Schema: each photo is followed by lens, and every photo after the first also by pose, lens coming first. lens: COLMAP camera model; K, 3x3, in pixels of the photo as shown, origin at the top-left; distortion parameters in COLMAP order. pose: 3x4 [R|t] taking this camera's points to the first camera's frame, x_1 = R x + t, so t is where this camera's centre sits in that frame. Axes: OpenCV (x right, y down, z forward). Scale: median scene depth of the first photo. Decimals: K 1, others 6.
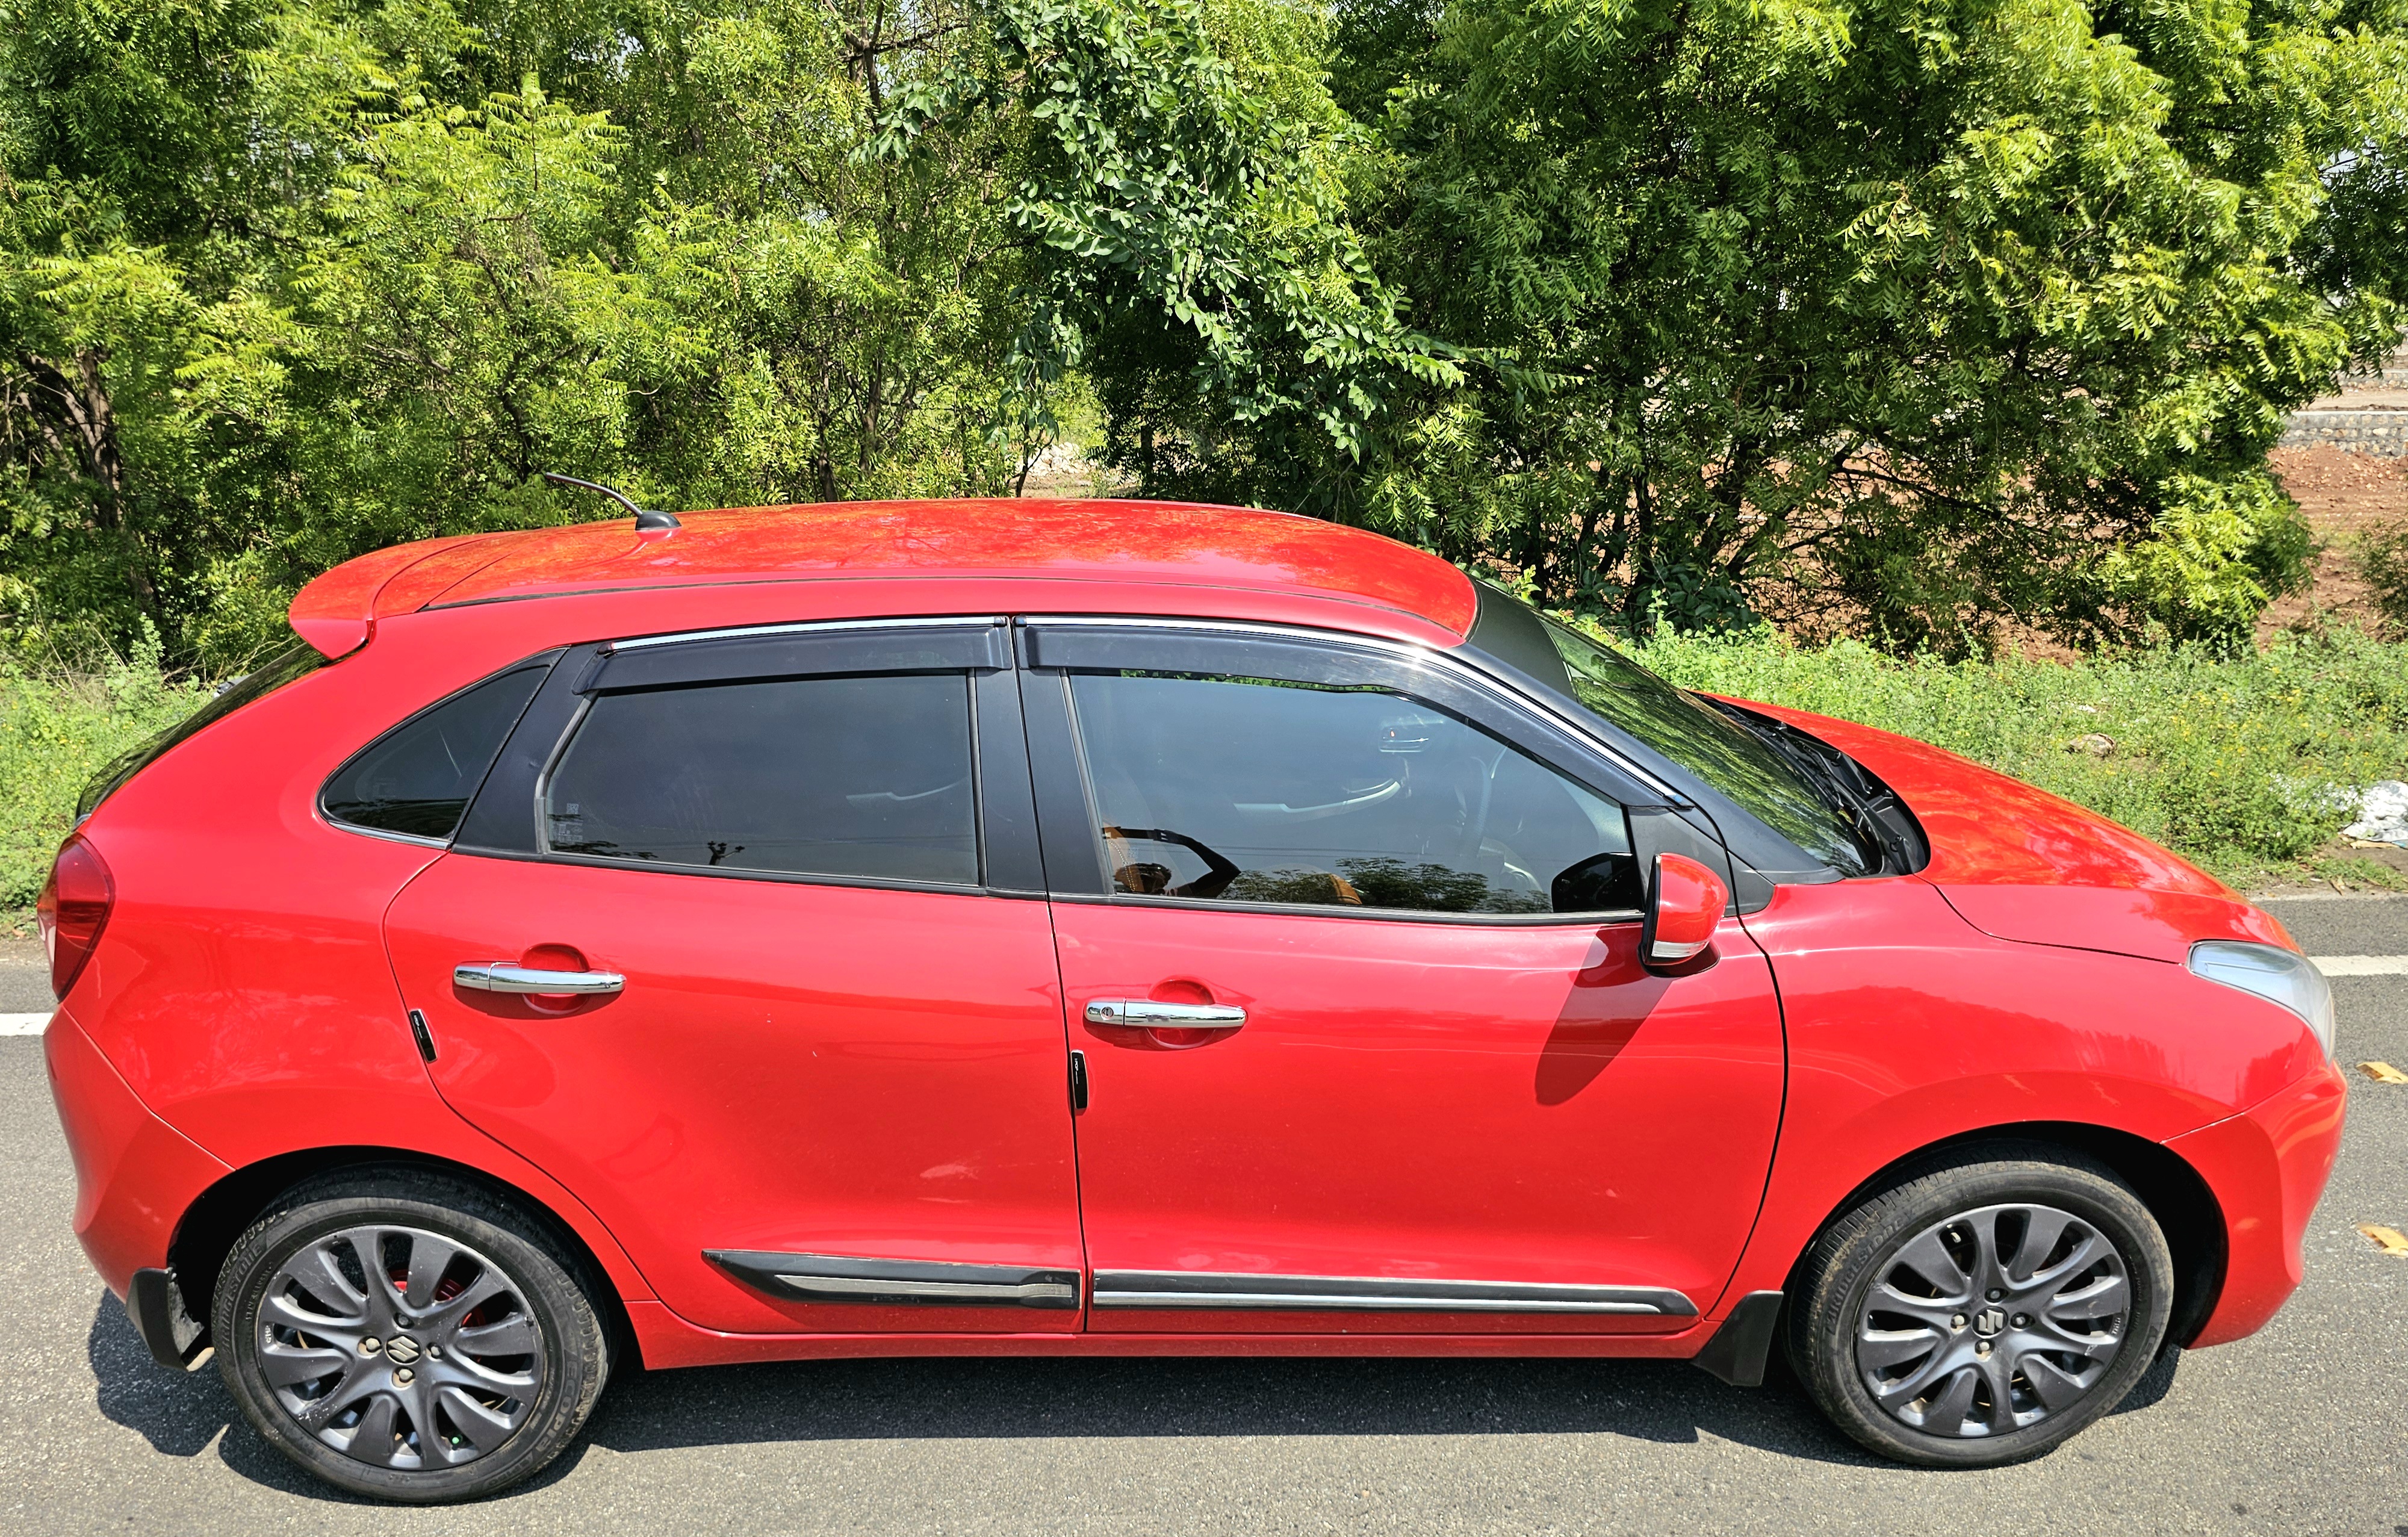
lens RADIAL K [[1633.7, 0, 1180.0], [0, 1633.7, 901.3], [0, 0, 1]] dist [0.031544, -0.030121]
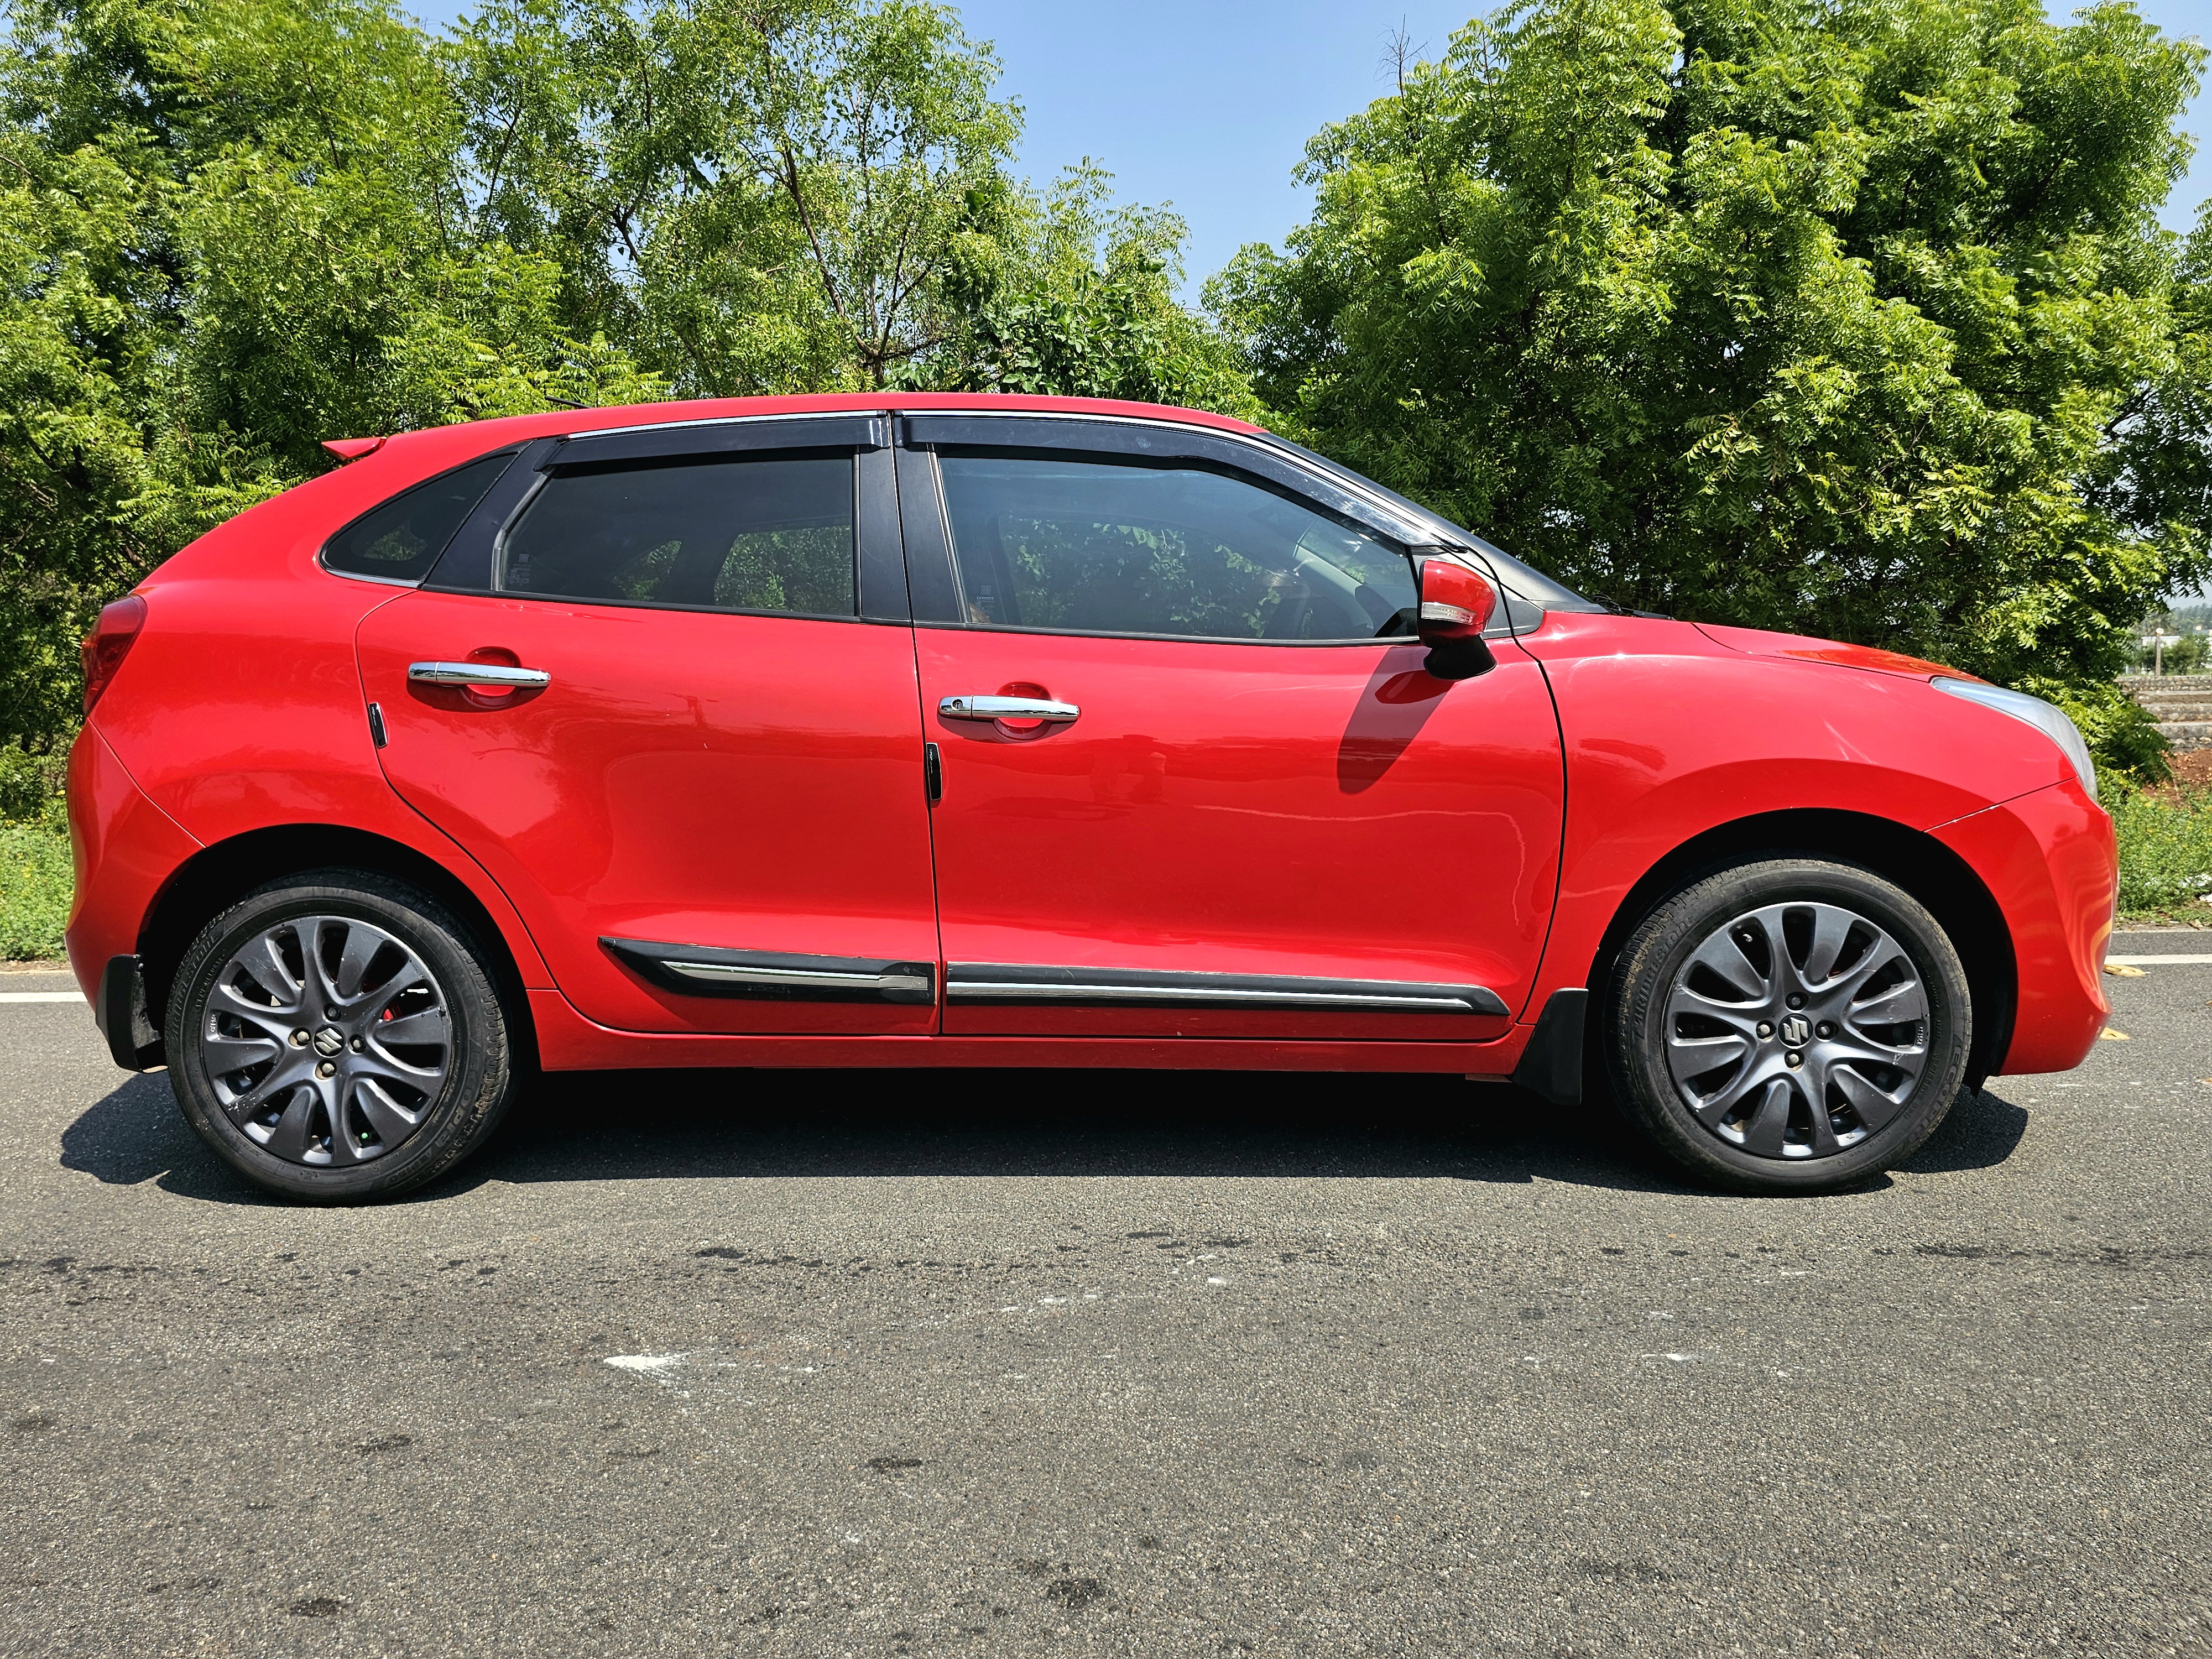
lens RADIAL K [[1501.7, 0, 1084.1], [0, 1501.7, 819.2], [0, 0, 1]] dist [0.044363, -0.046814]
pose [[0.998307, -0.008409, -0.057552, 0.037559], [-0.007250, 0.963787, -0.266575, 0.153234], [0.057709, 0.266541, 0.962094, 0.001983]]
